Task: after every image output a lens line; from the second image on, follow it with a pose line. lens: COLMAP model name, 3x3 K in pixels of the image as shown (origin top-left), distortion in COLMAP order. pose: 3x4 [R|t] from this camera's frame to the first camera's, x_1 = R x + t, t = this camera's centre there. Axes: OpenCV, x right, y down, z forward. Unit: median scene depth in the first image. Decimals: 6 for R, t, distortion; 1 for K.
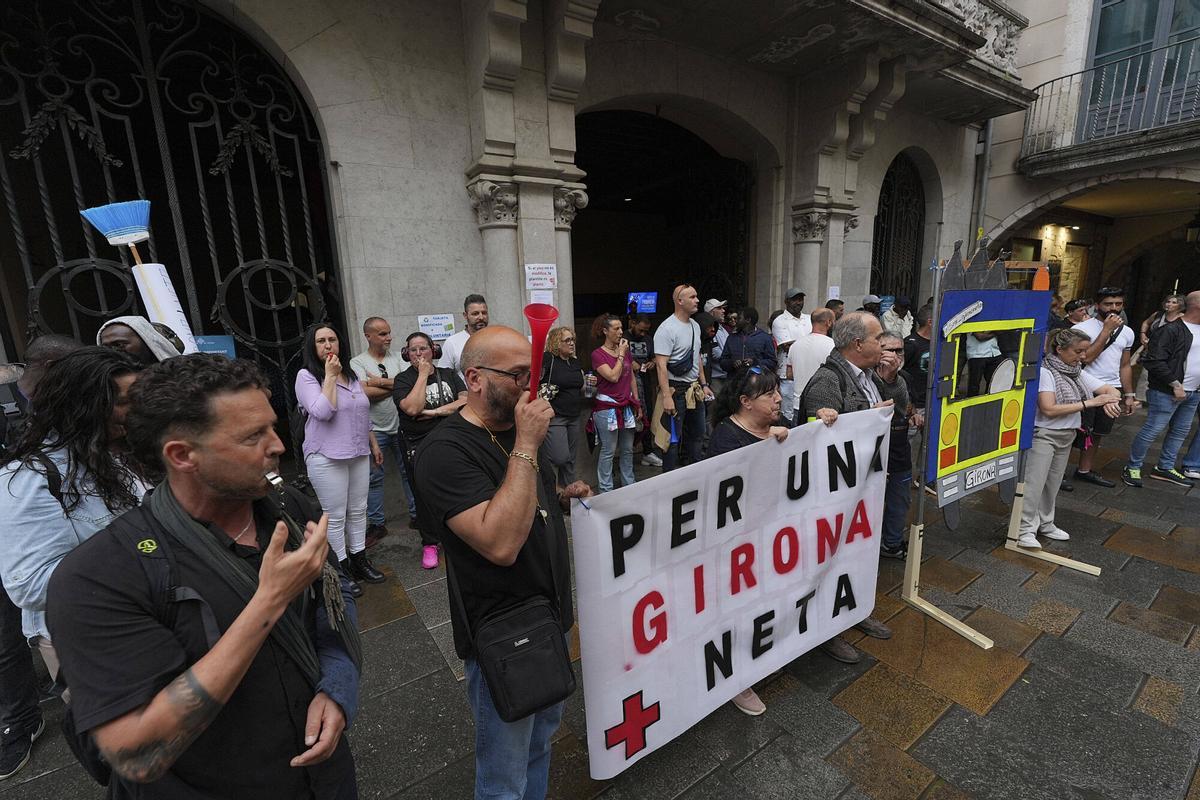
lens RADIAL K [[537.8, 0, 605.9], [0, 537.8, 404.2], [0, 0, 1]] dist [-0.000511, 0.000191]
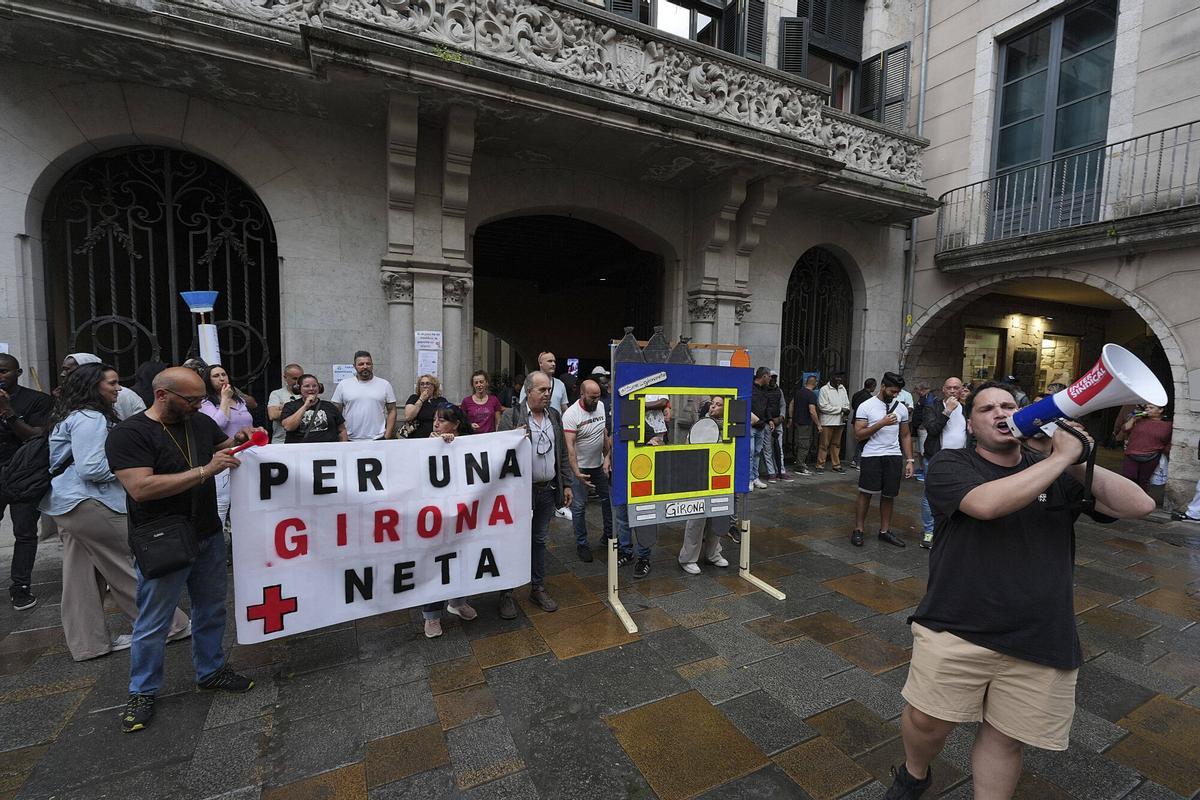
lens RADIAL K [[540.7, 0, 611.1], [0, 540.7, 397.1], [0, 0, 1]] dist [-0.000700, 0.000344]
pose [[0.988891, 0.058229, -0.136762, 0.556247], [-0.076022, 0.988764, -0.128708, 0.040661], [0.127731, 0.137675, 0.982207, -0.248623]]
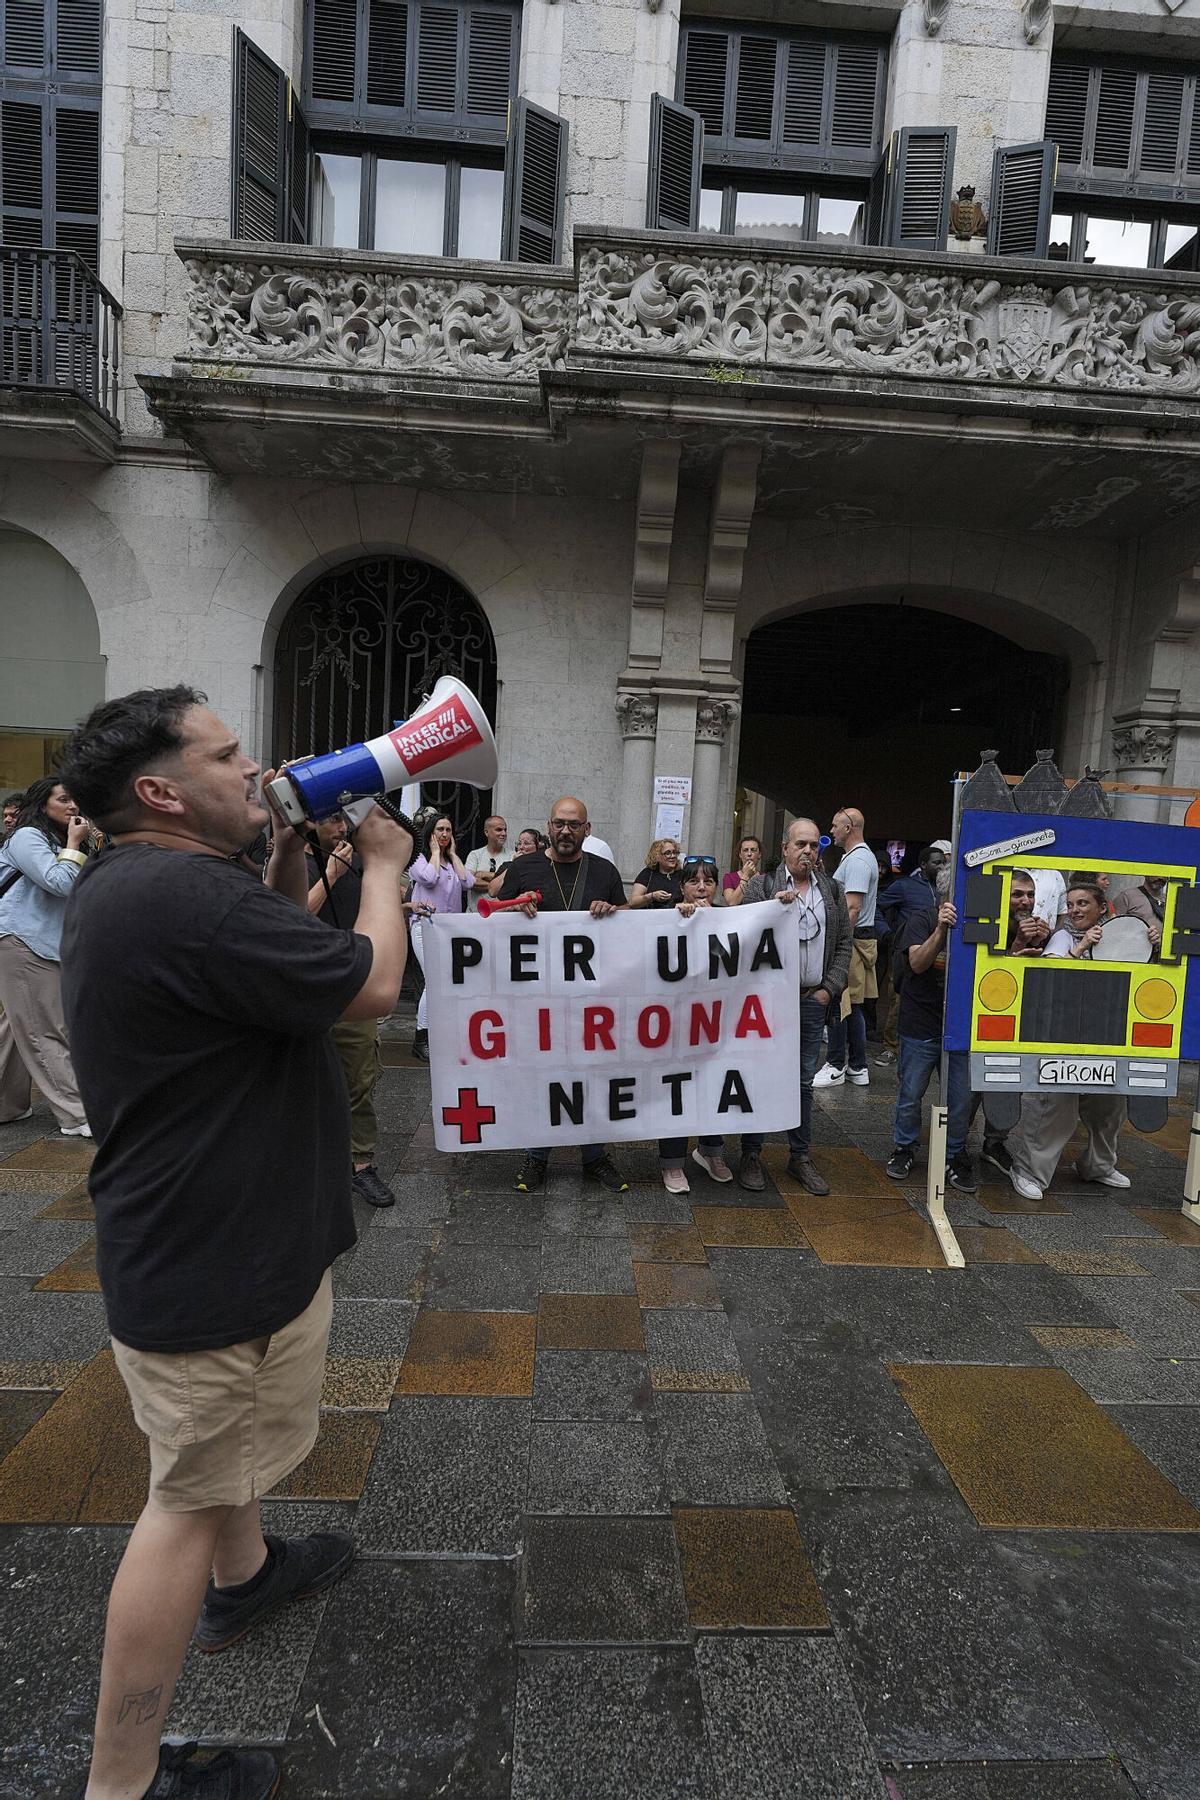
lens RADIAL K [[808.3, 0, 590.5], [0, 808.3, 892.9], [0, 0, 1]] dist [0.012238, -0.009183]
pose [[0.834105, 0.114455, -0.539601, 0.583691], [-0.191011, 0.977645, -0.087892, 0.095008], [0.517478, 0.176380, 0.837321, -0.235128]]
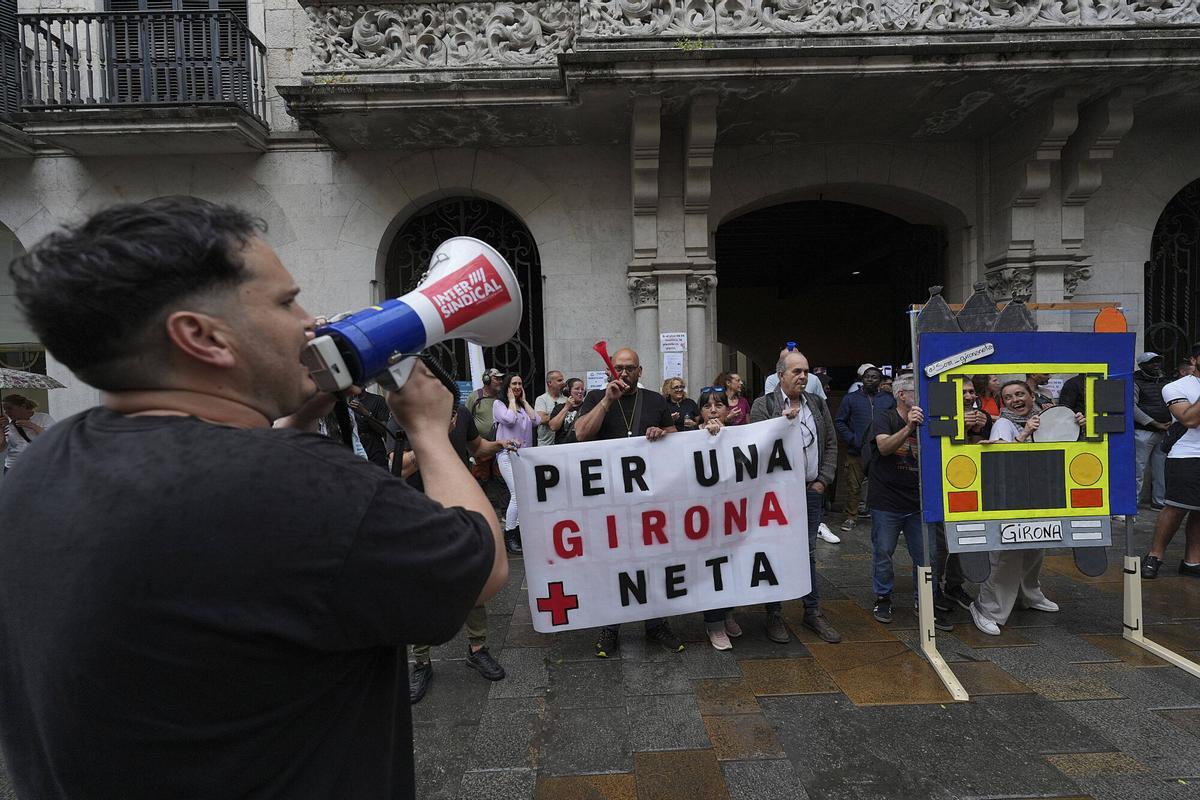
lens RADIAL K [[540.3, 0, 591.4], [0, 540.3, 397.4], [0, 0, 1]] dist [0.001741, 0.000134]
pose [[0.828310, 0.022700, -0.559810, 0.485821], [-0.112488, 0.985571, -0.126477, 0.087180], [0.548861, 0.167734, 0.818912, -0.166724]]
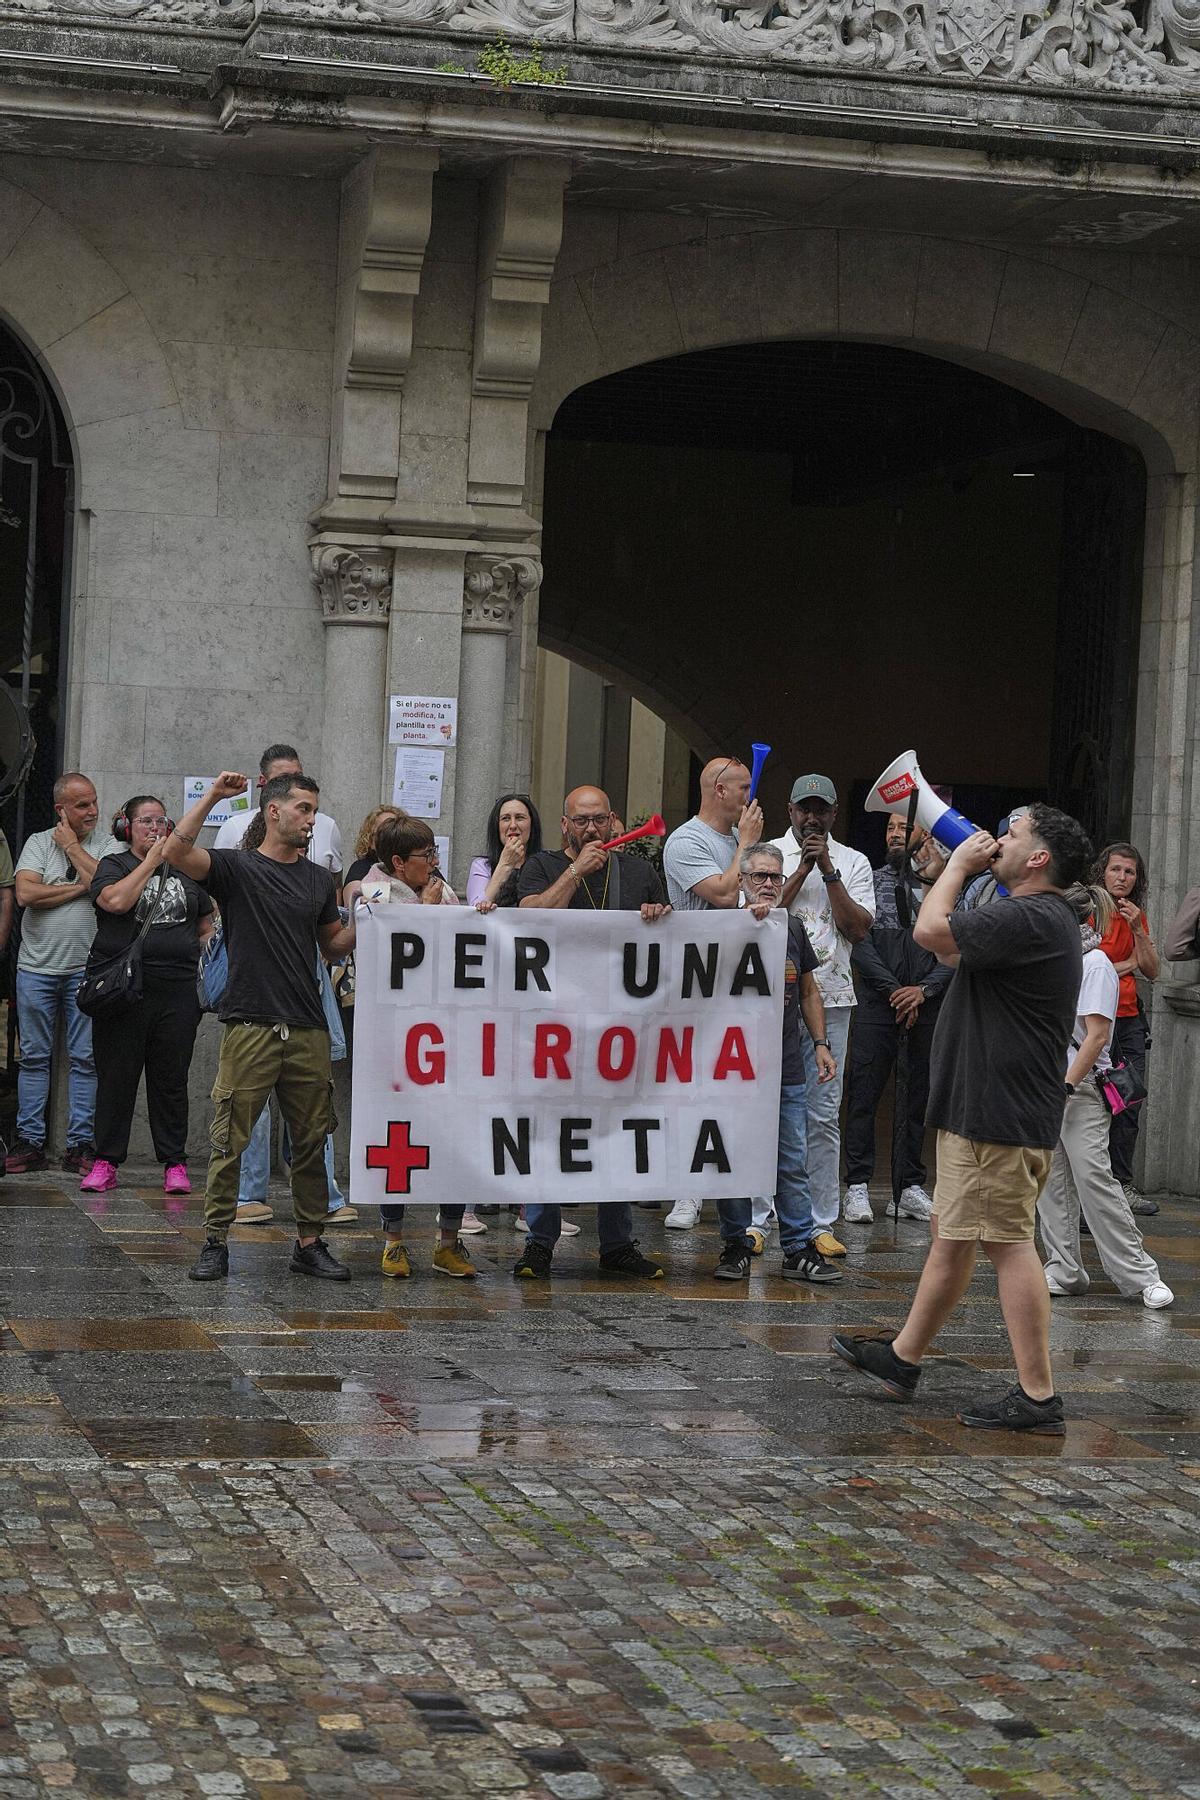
lens RADIAL K [[4309.1, 0, 599.7], [0, 4309.1, 813.0], [0, 0, 1]] dist [-0.015002, -0.343821]
pose [[0.934648, 0.076562, -0.347234, 1.569914], [-0.143131, 0.974942, -0.170298, 0.556323], [0.325495, 0.208868, 0.922186, -2.886948]]
